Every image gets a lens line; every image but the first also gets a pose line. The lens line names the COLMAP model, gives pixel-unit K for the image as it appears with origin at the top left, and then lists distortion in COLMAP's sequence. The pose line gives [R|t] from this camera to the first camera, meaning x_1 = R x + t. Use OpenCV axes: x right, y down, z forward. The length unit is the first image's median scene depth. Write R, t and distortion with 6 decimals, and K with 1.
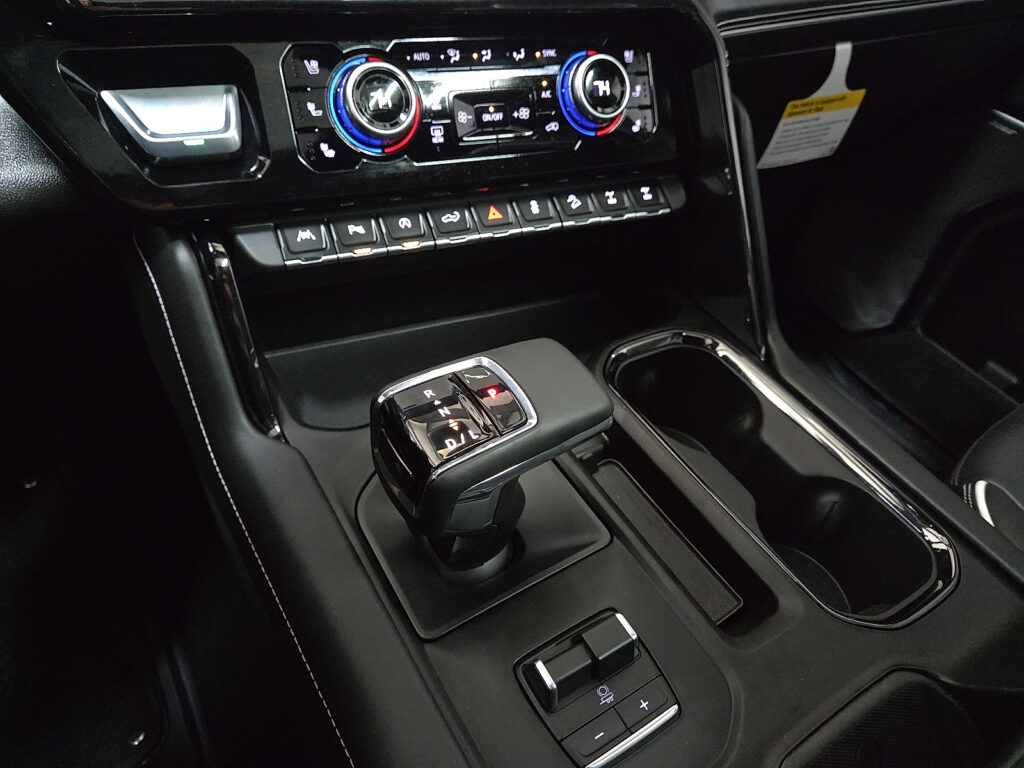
lens RADIAL K [[707.4, 0, 512.0], [0, 707.4, 384.0], [0, 0, 1]] dist [-0.034735, 0.001263]
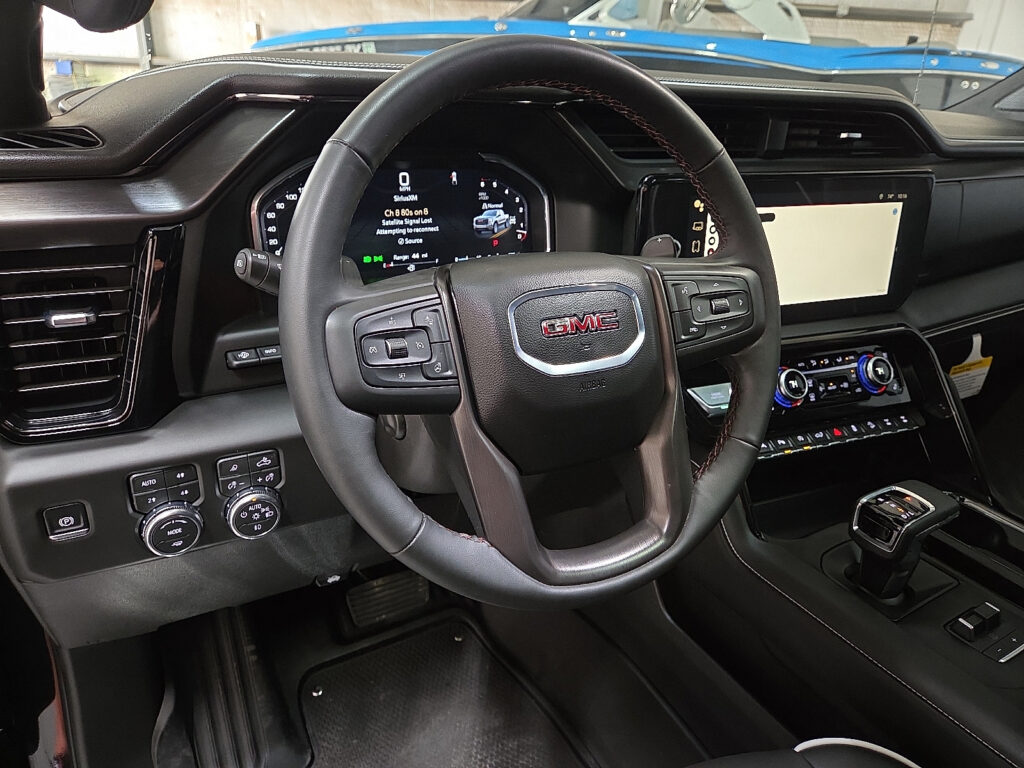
lens RADIAL K [[617.3, 0, 512.0], [0, 617.3, 384.0], [0, 0, 1]] dist [-0.001126, -0.030137]
pose [[0.986098, -0.083092, -0.143894, -0.692474], [0.022496, 0.924774, -0.379852, 0.286681], [0.164632, 0.371334, 0.913787, -0.839103]]
